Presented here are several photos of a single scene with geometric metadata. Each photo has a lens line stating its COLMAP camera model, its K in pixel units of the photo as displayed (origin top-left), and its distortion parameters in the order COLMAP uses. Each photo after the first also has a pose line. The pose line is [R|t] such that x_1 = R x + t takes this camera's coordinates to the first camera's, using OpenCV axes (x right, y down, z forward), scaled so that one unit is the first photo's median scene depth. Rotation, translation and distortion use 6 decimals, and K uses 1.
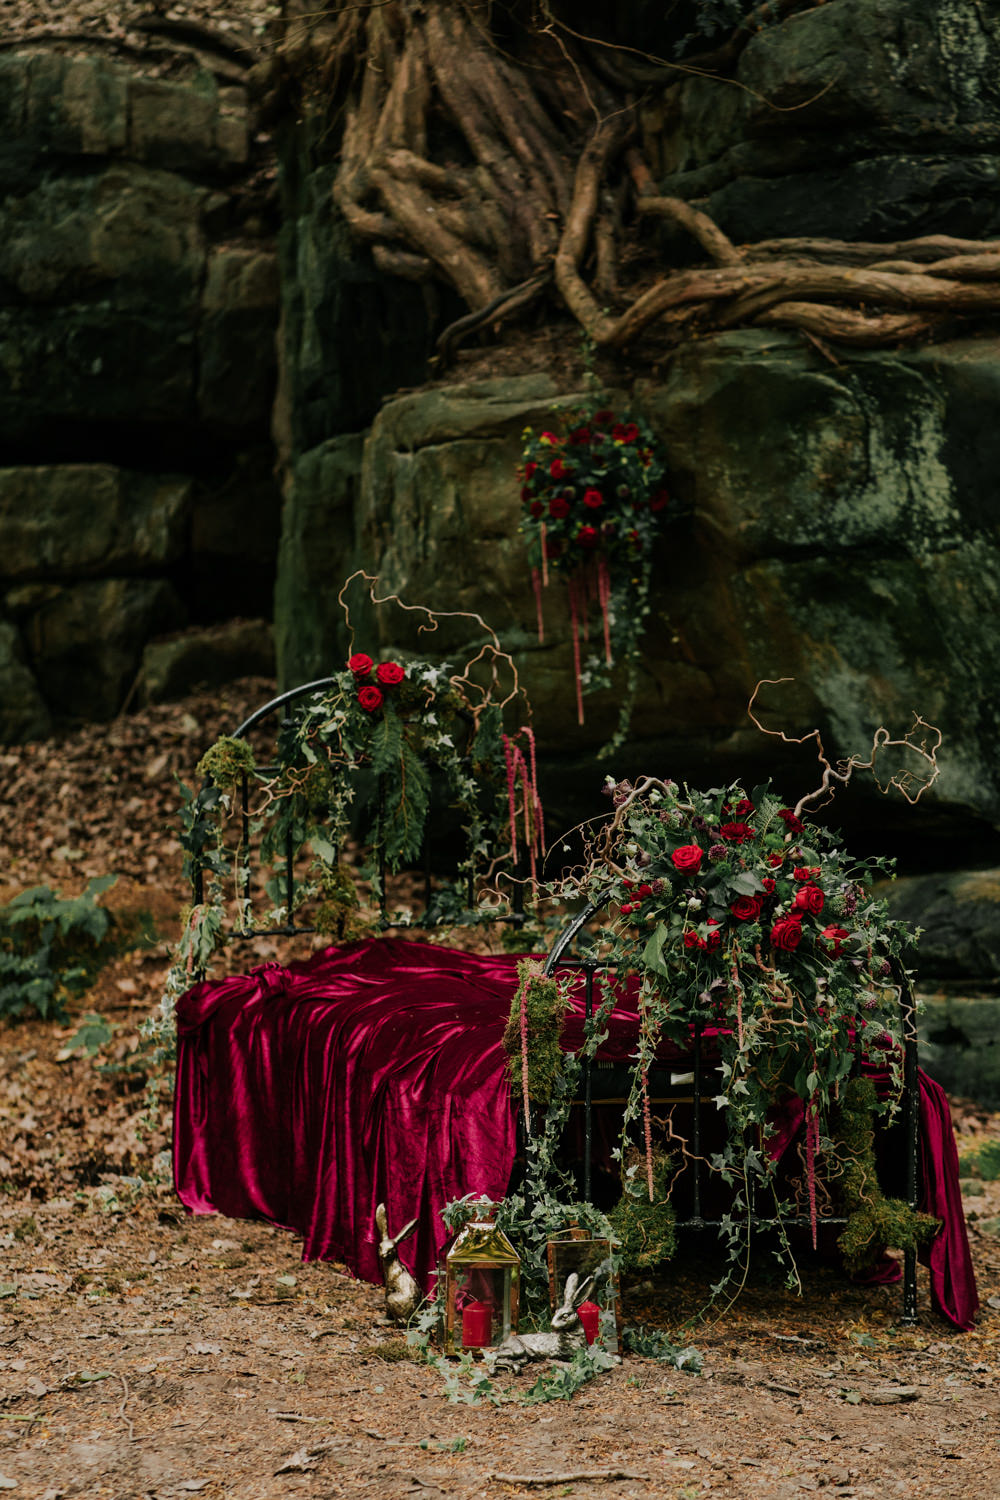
lens RADIAL K [[3989.2, 0, 541.1], [0, 3989.2, 705.3], [0, 0, 1]] dist [0.112813, 1.144731]
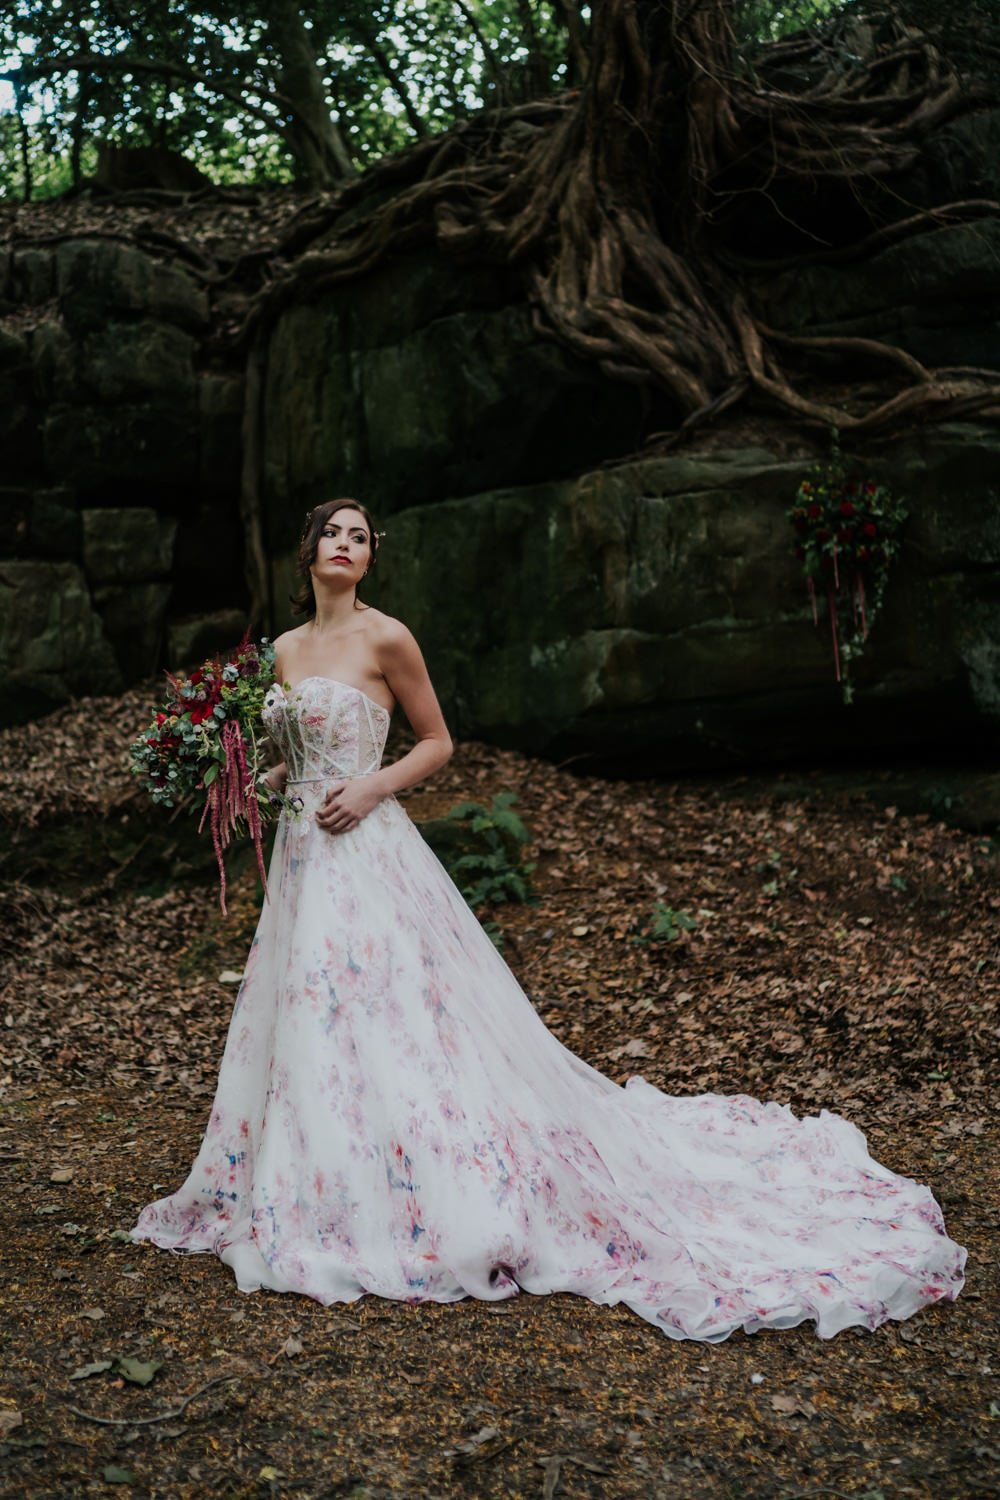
lens RADIAL K [[1728.2, 0, 451.2], [0, 1728.2, 637.3], [0, 0, 1]] dist [-0.095976, 0.081468]
pose [[0.898875, -0.005054, 0.438177, -0.422158], [0.007294, 0.999968, -0.003427, -0.010661], [-0.438145, 0.006277, 0.898882, 0.501860]]
